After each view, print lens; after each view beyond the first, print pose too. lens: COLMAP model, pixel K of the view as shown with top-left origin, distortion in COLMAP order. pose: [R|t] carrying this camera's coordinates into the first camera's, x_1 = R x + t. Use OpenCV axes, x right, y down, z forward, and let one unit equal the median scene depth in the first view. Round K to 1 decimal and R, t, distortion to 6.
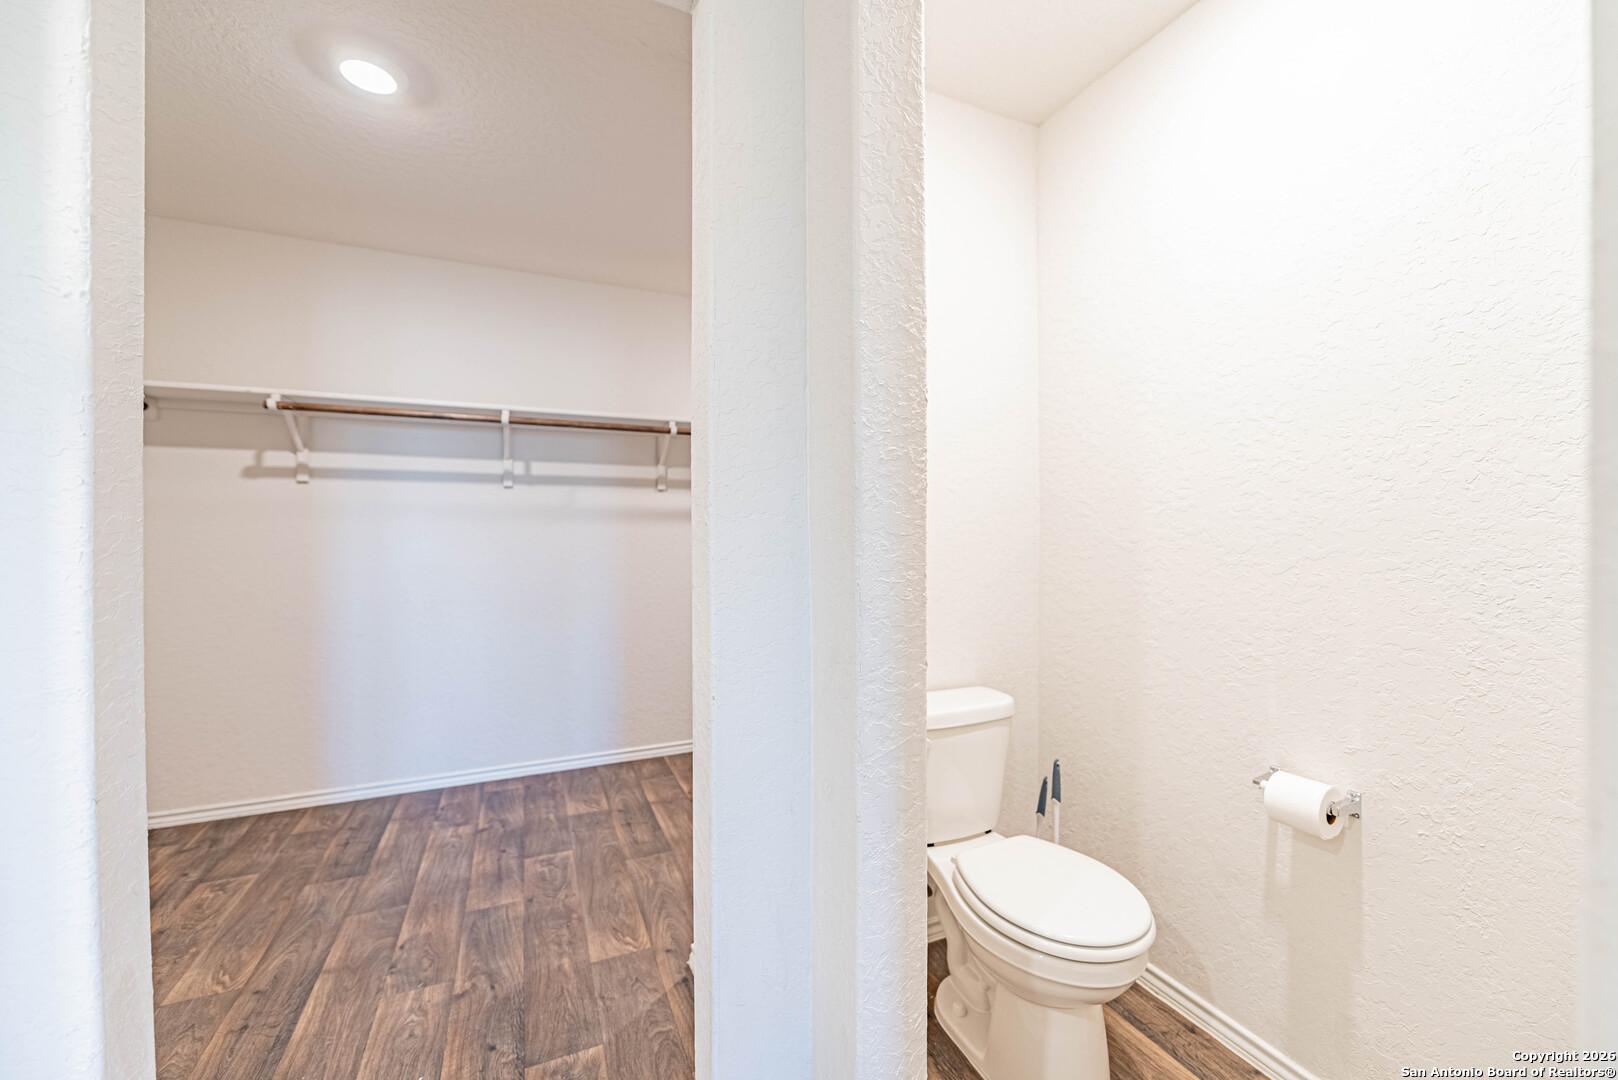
lens RADIAL K [[642.6, 0, 820.4], [0, 642.6, 534.3], [0, 0, 1]] dist [-0.004586, -0.001275]
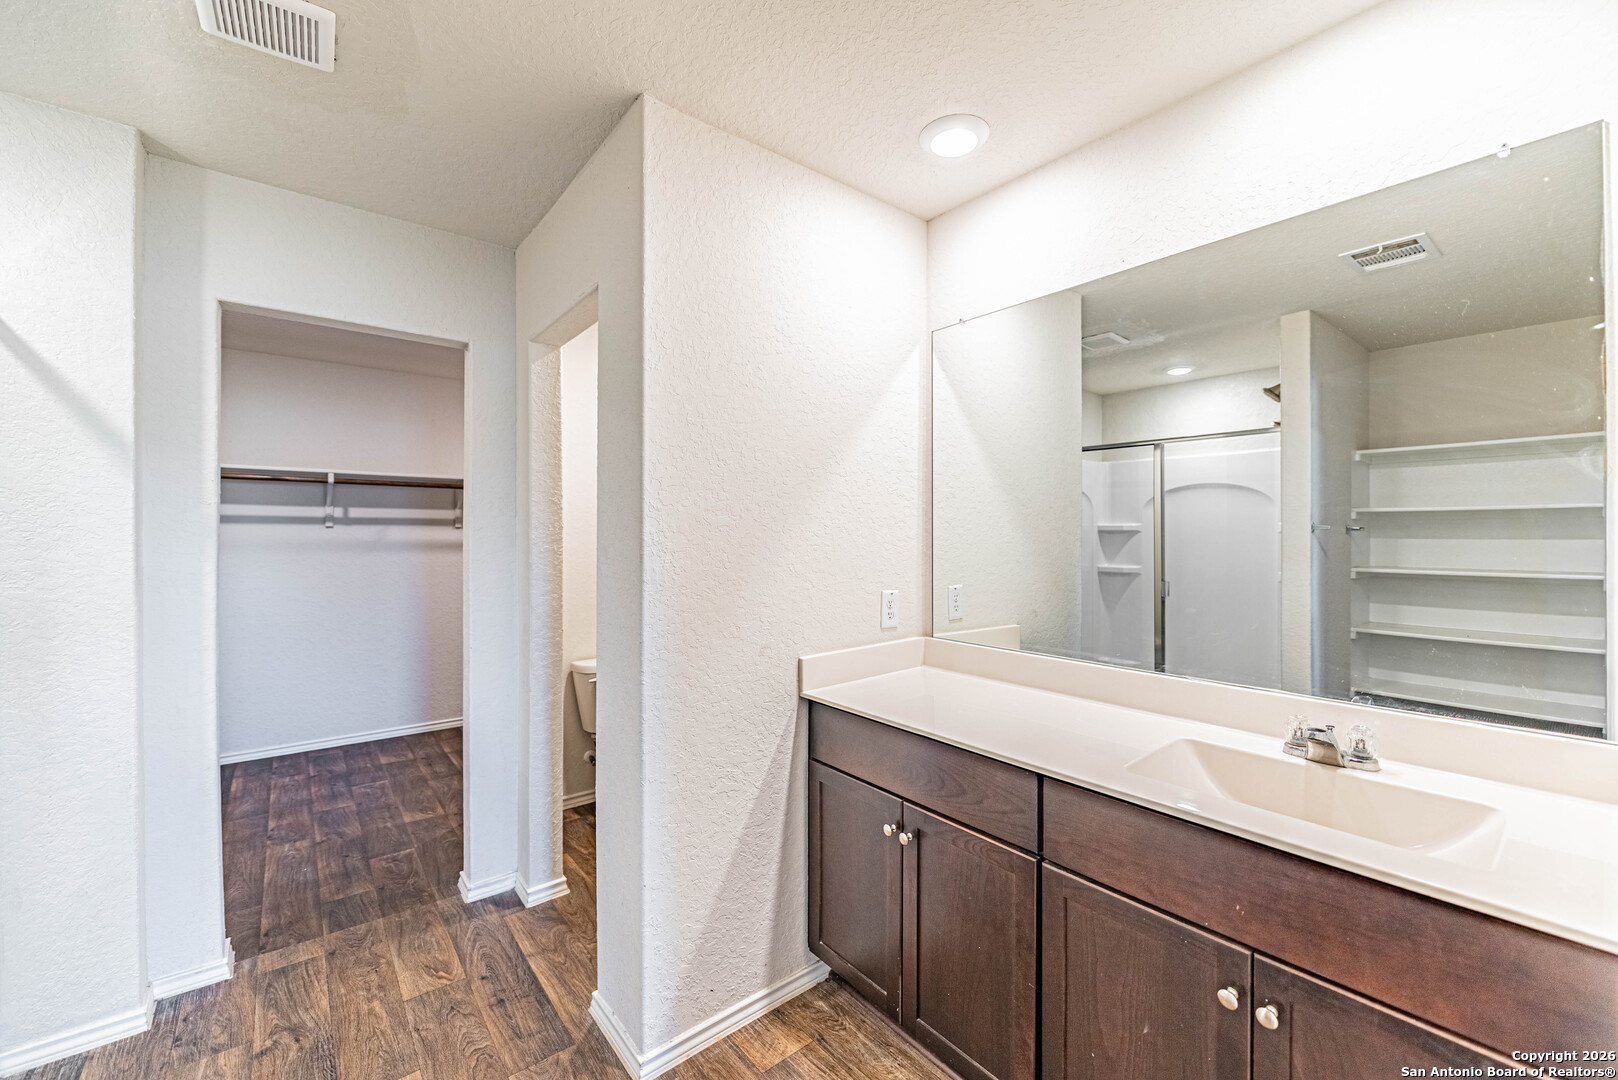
lens RADIAL K [[642.6, 0, 815.4], [0, 642.6, 534.2], [0, 0, 1]] dist [-0.004586, -0.001275]
pose [[0.968293, 0.003383, 0.249796, 0.201824], [-0.001387, 0.999966, -0.008169, -0.065033], [-0.249815, 0.007563, 0.968264, -0.694984]]
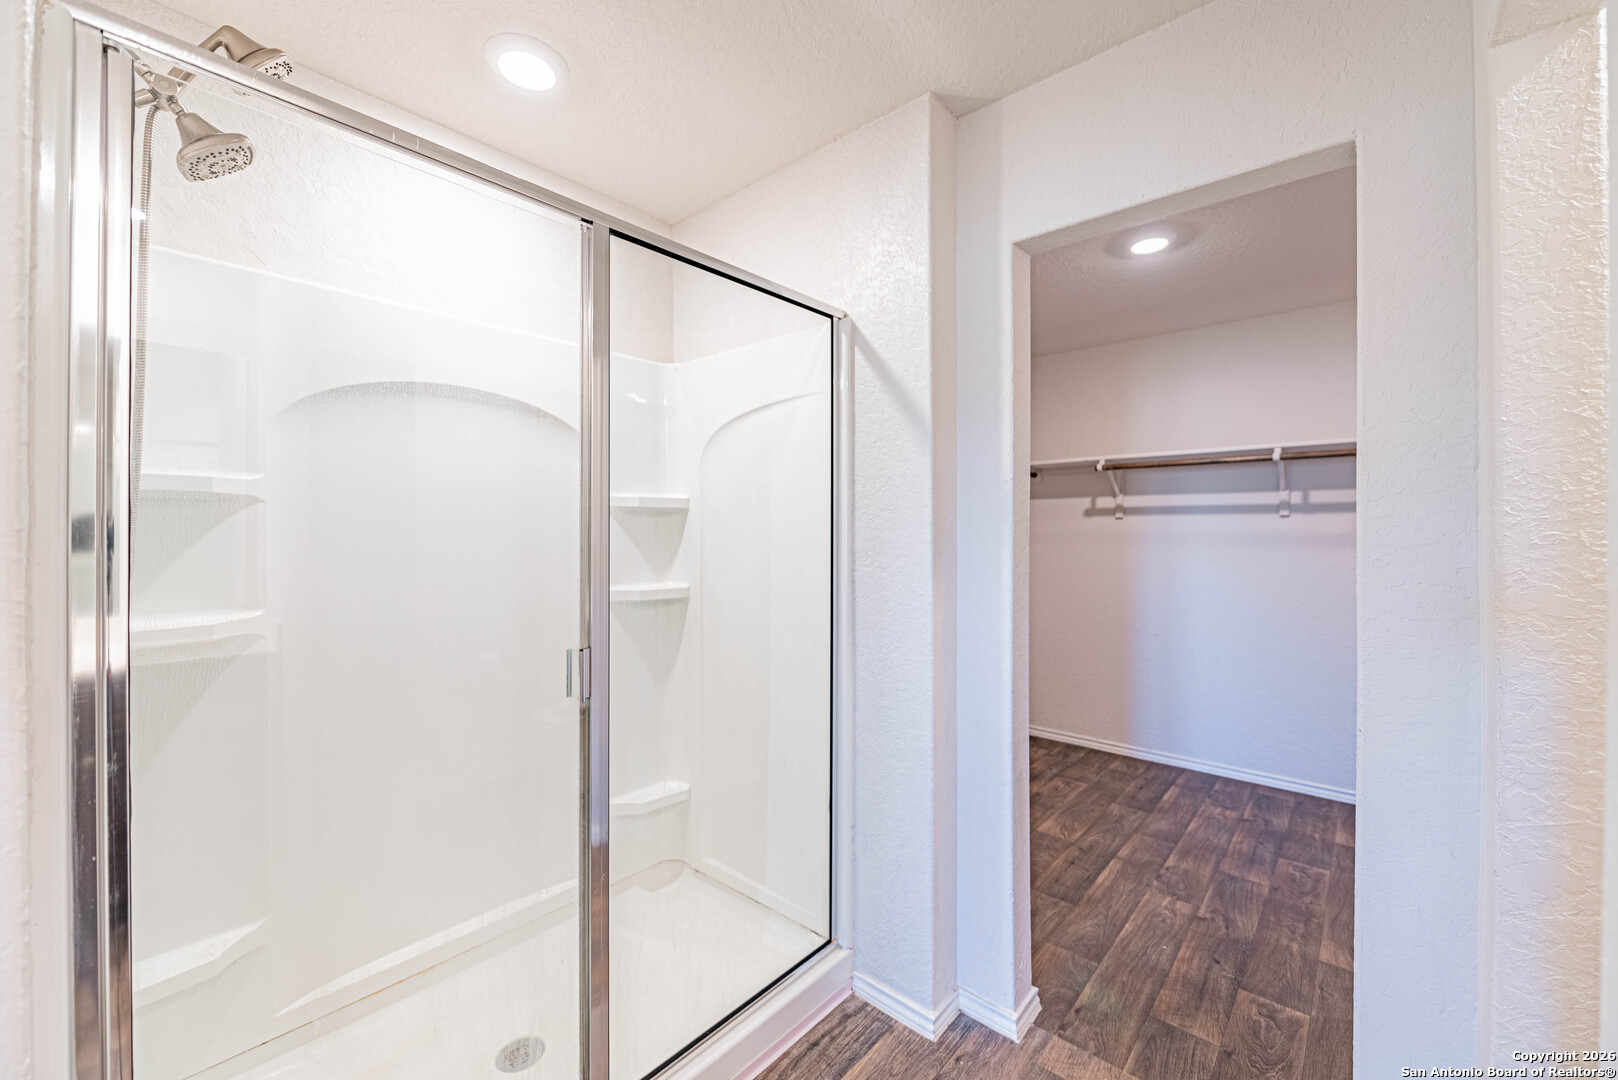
lens RADIAL K [[642.6, 0, 813.1], [0, 642.6, 535.0], [0, 0, 1]] dist [-0.004586, -0.001275]
pose [[0.406519, 0.004045, -0.913633, 0.221579], [-0.008634, 0.999963, 0.000586, -0.047661], [0.913602, 0.007650, 0.406539, -0.196070]]
